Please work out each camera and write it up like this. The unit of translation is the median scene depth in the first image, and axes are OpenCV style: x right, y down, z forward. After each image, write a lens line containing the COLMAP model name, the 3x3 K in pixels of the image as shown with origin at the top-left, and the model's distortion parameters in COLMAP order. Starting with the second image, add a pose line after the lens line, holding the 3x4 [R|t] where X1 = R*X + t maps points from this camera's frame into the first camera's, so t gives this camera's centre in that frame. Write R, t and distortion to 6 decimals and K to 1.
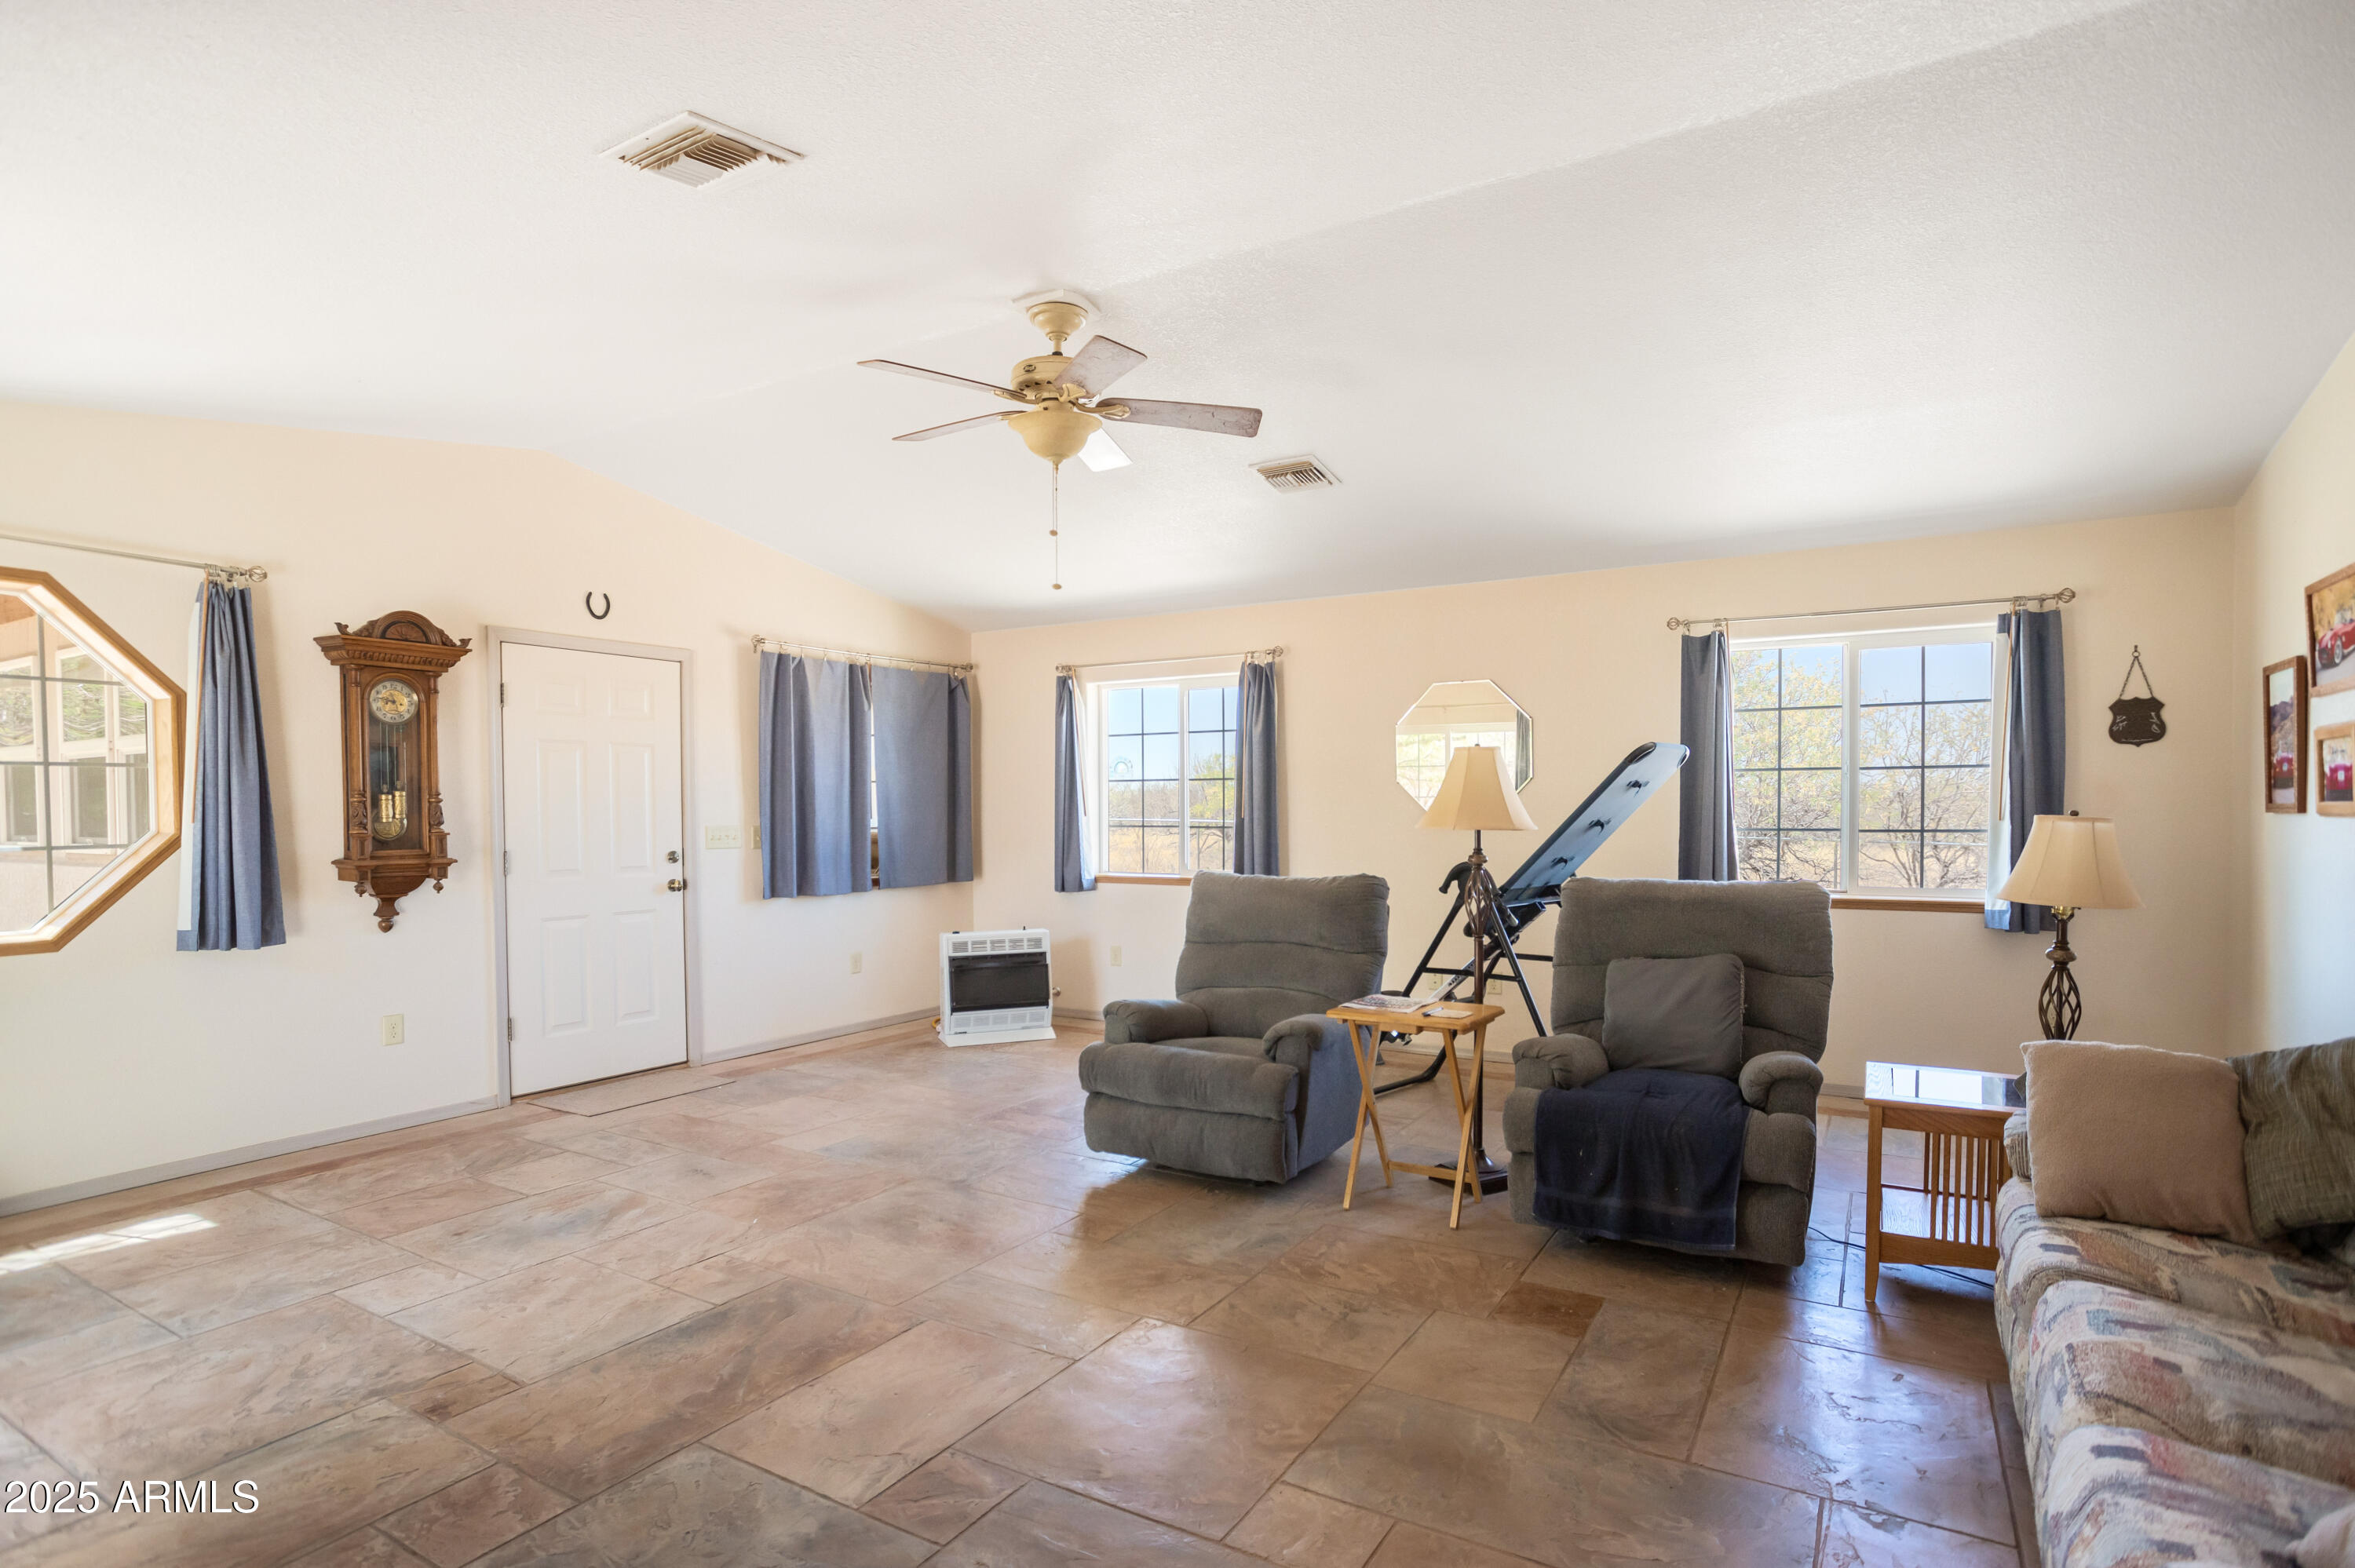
lens RADIAL K [[1186.7, 0, 1184.6], [0, 1186.7, 845.6], [0, 0, 1]] dist [-0.050782, 0.024509]
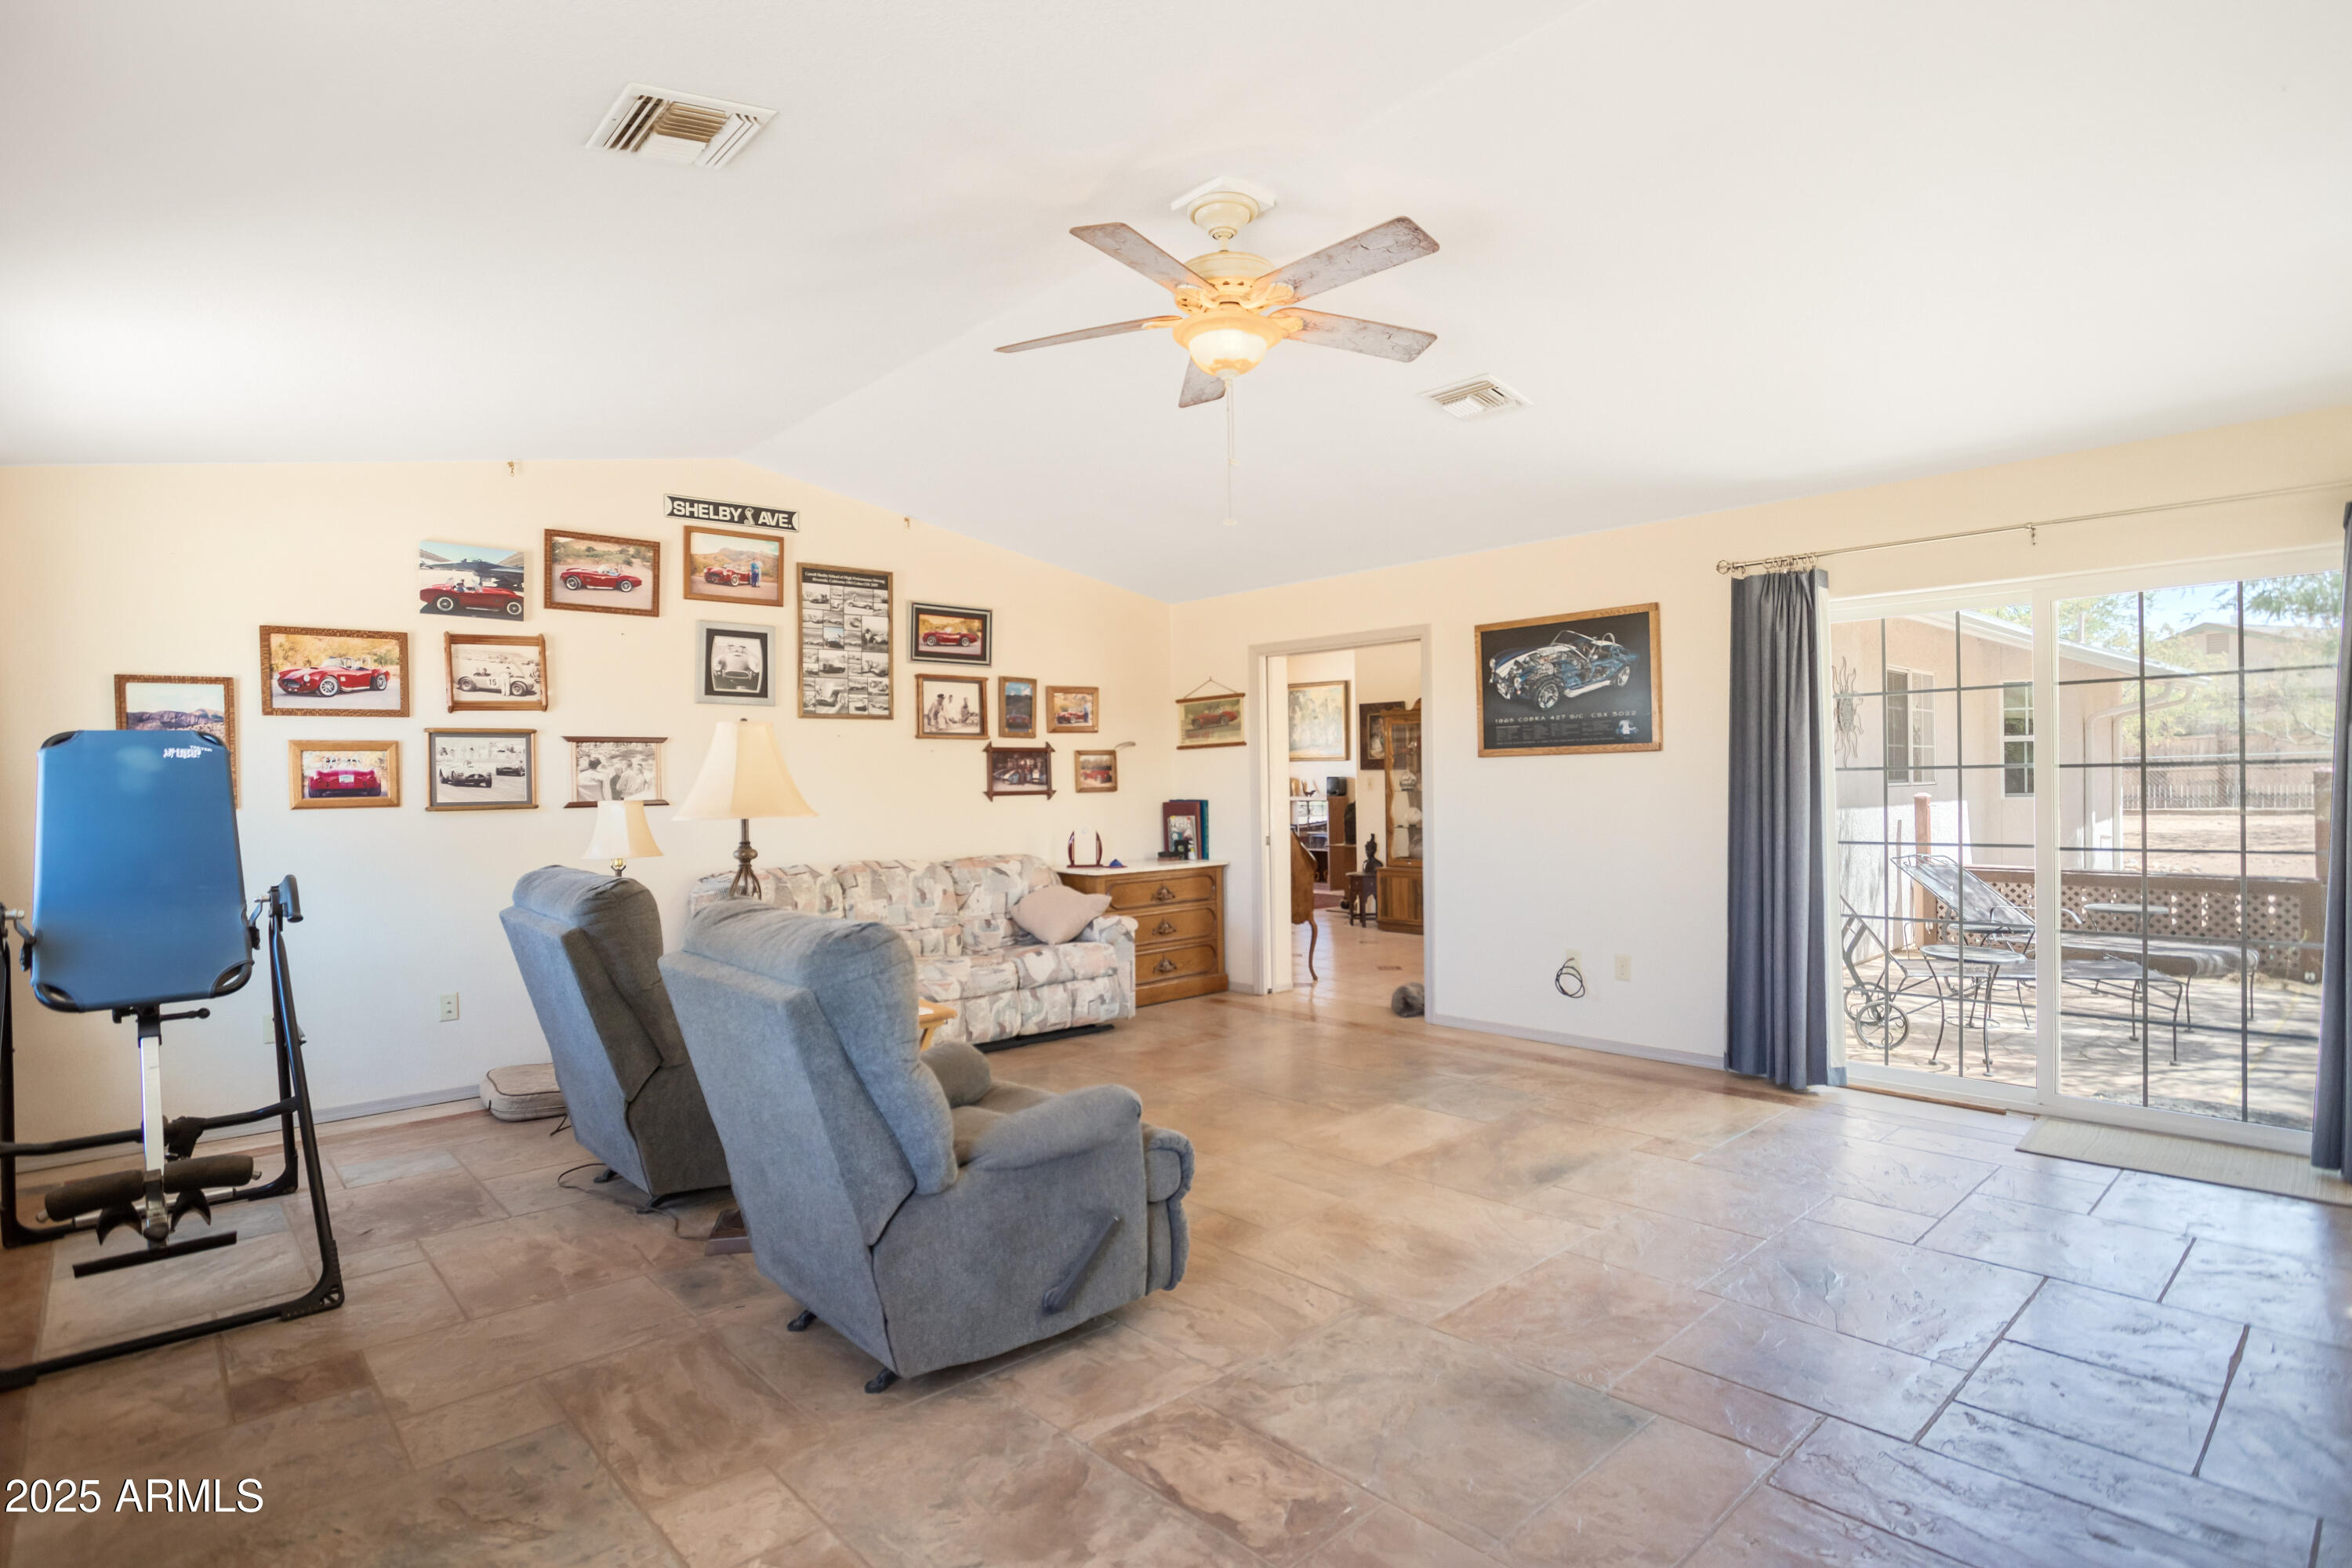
lens RADIAL K [[1206.5, 0, 1189.3], [0, 1206.5, 790.0], [0, 0, 1]] dist [-0.065218, 0.027951]
pose [[-0.959583, 0.019863, 0.280723, -0.354324], [0.031981, 0.998741, 0.038653, -0.067826], [-0.279602, 0.046069, -0.959010, 2.047395]]
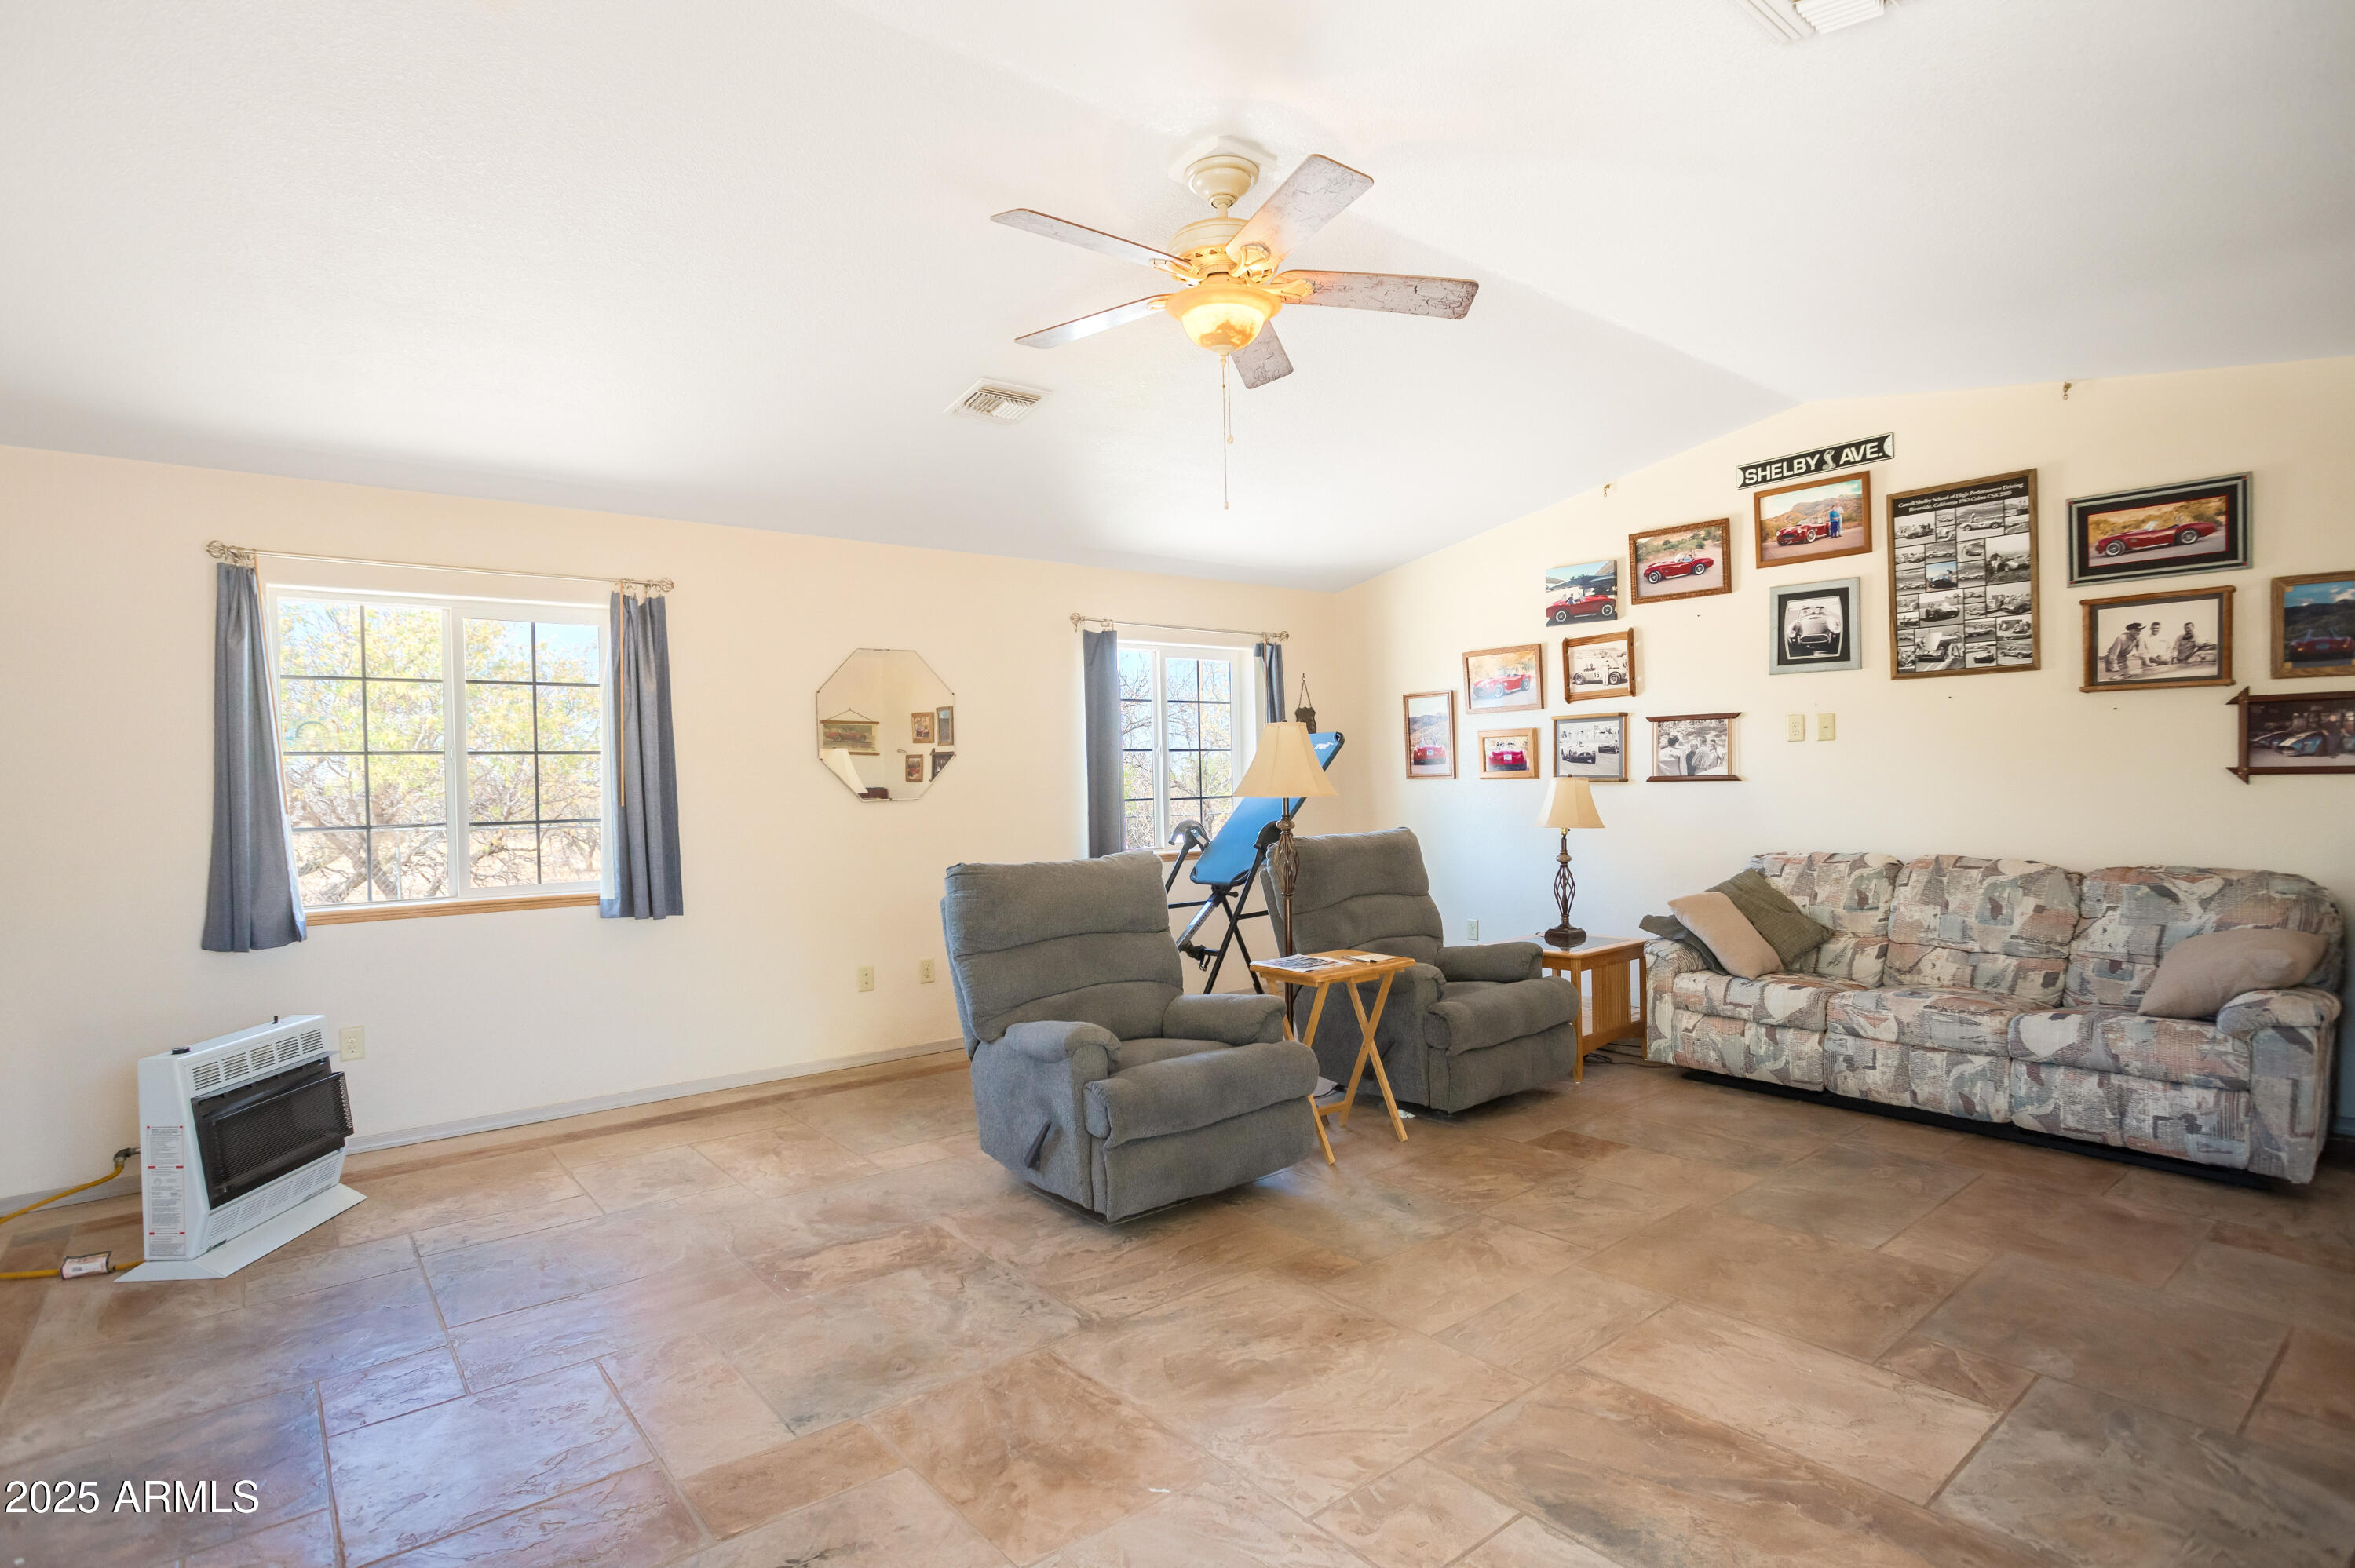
lens RADIAL K [[1183.6, 0, 1174.0], [0, 1183.6, 795.0], [0, 0, 1]] dist [-0.055384, 0.026037]
pose [[0.340207, -0.017240, 0.940192, -0.980390], [0.050080, 0.998745, 0.000192, -0.025584], [-0.939016, 0.047020, 0.340644, 0.851958]]
